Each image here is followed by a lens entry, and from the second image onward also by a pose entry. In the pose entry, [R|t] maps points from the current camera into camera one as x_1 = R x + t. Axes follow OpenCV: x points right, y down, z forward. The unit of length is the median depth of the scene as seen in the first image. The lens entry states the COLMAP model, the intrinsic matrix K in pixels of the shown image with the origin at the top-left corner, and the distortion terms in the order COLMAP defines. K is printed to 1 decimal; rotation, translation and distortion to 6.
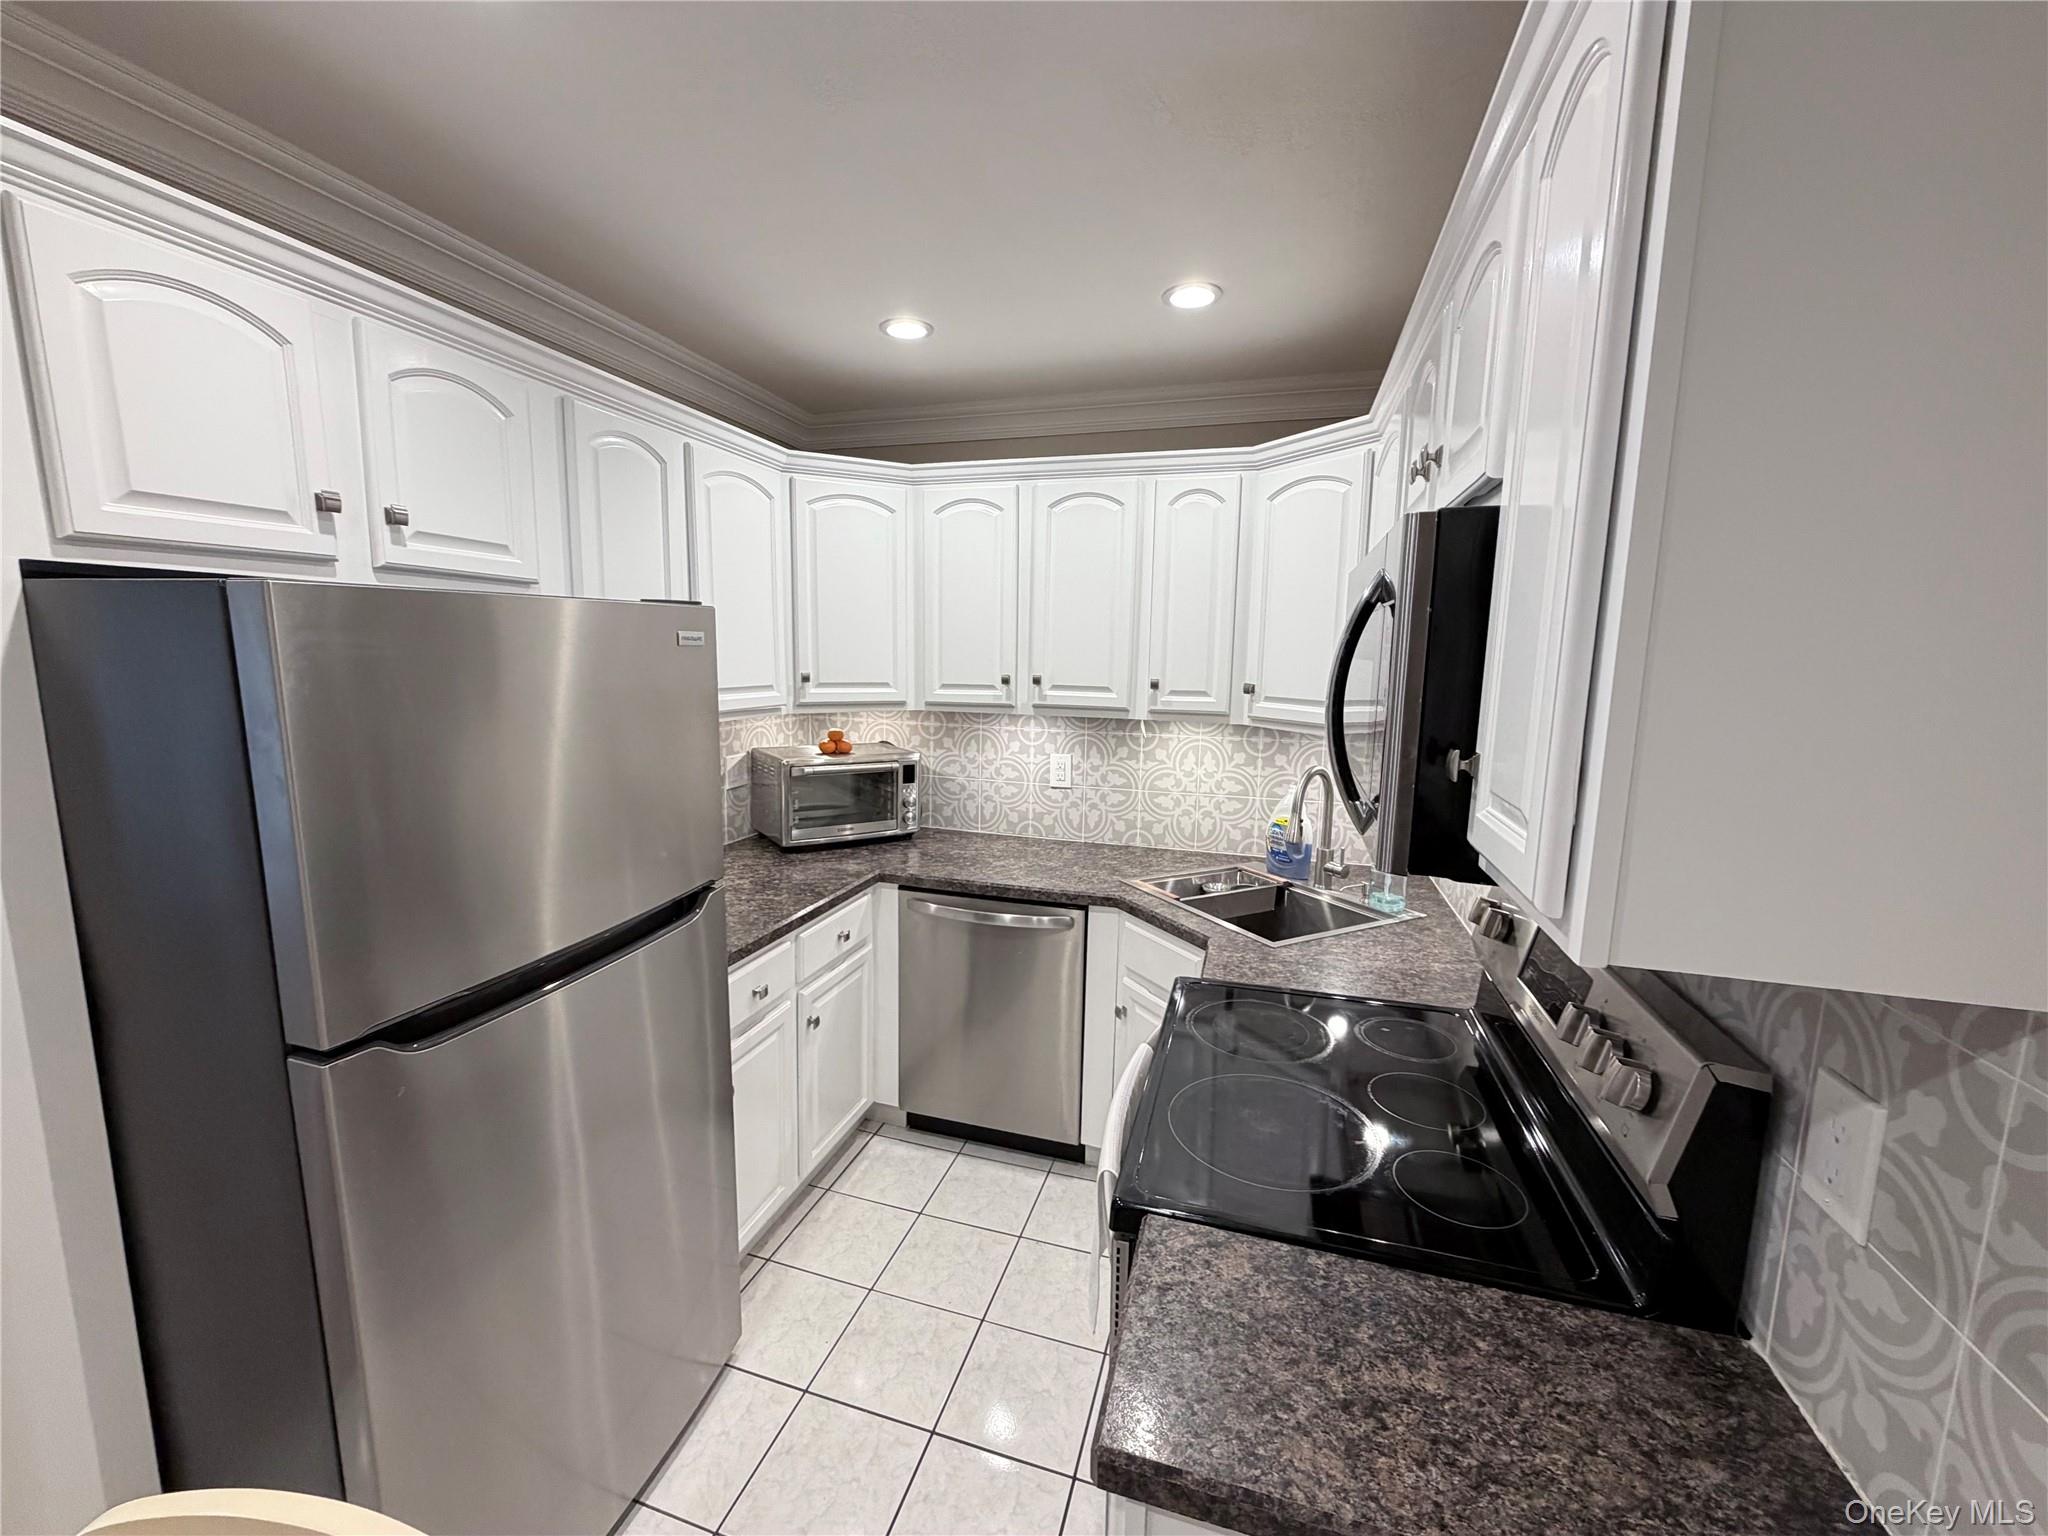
lens RADIAL K [[819.0, 0, 1026.3], [0, 819.0, 766.6], [0, 0, 1]] dist [0.000544, -0.001303]
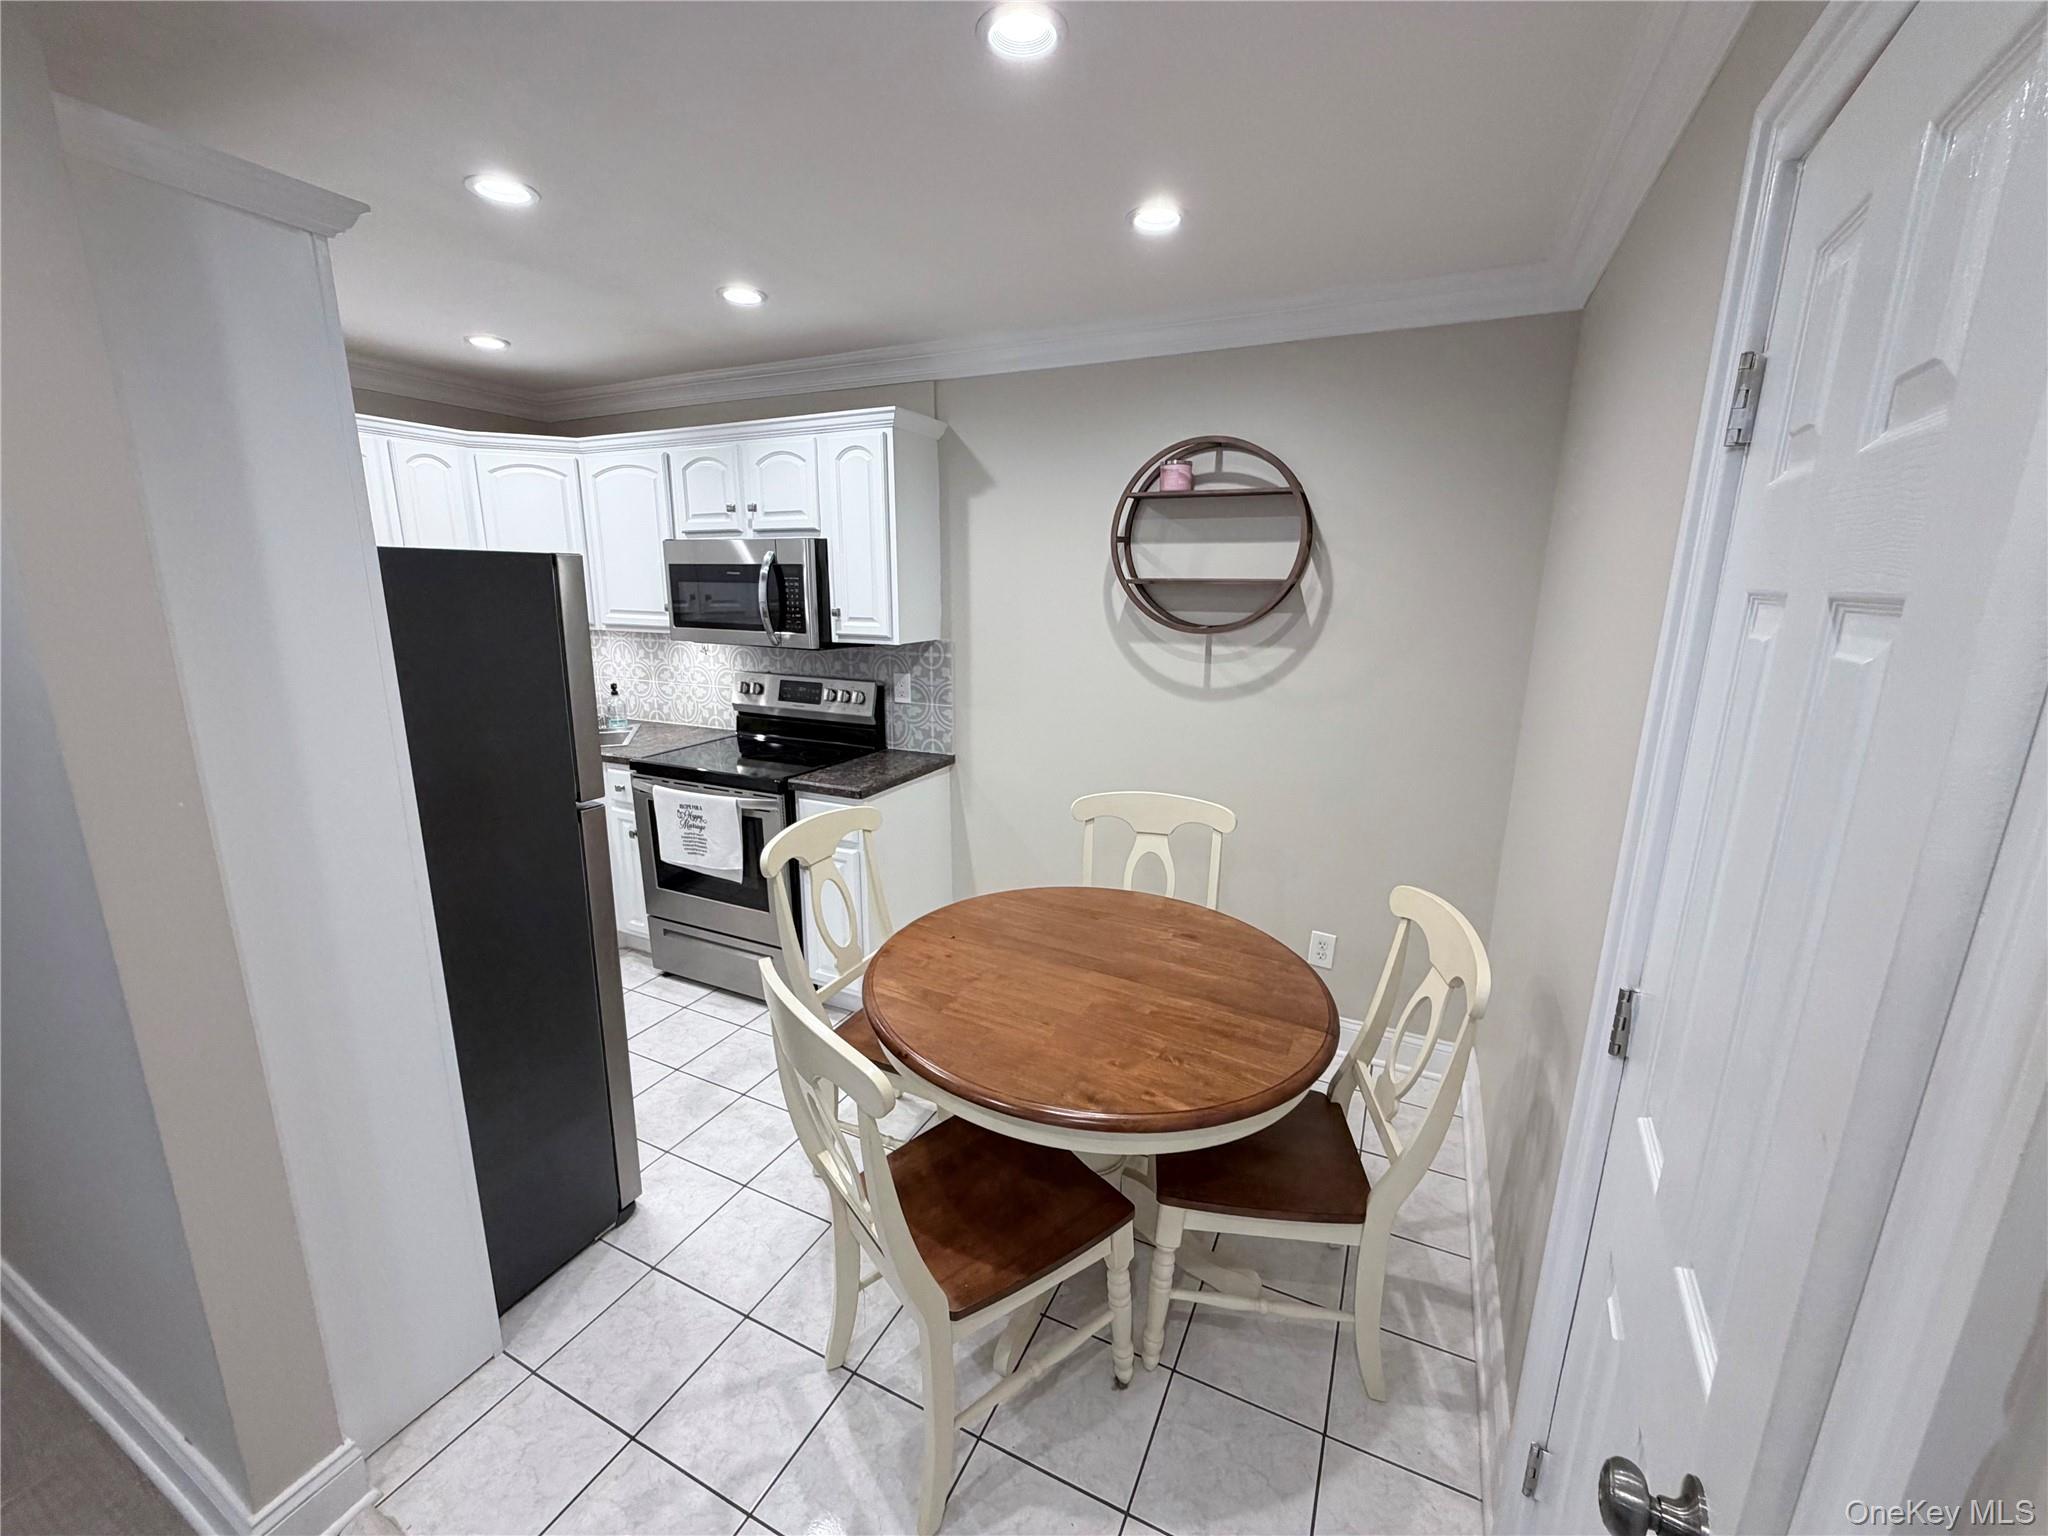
lens RADIAL K [[819.0, 0, 1006.4], [0, 819.0, 774.8], [0, 0, 1]] dist [0.000544, -0.001303]
pose [[0.985065, 0.028085, -0.169879, 0.665765], [-0.013398, 0.996119, 0.086991, 0.039880], [0.171663, -0.083415, 0.981618, -0.185345]]
